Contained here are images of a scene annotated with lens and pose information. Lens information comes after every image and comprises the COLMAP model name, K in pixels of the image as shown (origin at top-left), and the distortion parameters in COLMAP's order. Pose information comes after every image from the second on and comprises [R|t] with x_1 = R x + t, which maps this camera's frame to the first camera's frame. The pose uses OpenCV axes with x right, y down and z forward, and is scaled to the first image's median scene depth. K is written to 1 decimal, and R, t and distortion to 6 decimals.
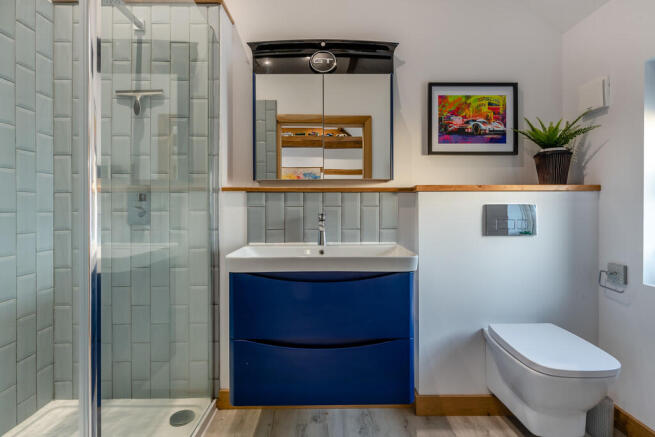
lens RADIAL K [[305.9, 0, 327.2], [0, 305.9, 214.5], [0, 0, 1]] dist [-0.000438, 0.000062]
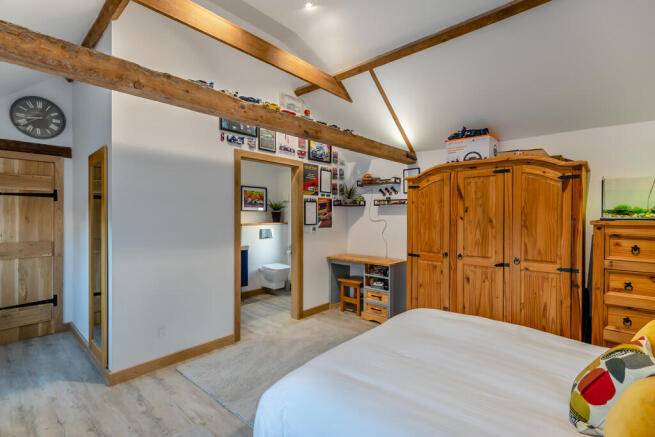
lens RADIAL K [[312.7, 0, 327.9], [0, 312.7, 218.5], [0, 0, 1]] dist [-0.000154, 0.000000]
pose [[0.668888, 0.001449, 0.743362, -1.270011], [-0.001470, 0.999999, -0.000627, -0.126891], [-0.743362, -0.000673, 0.668889, -1.514014]]
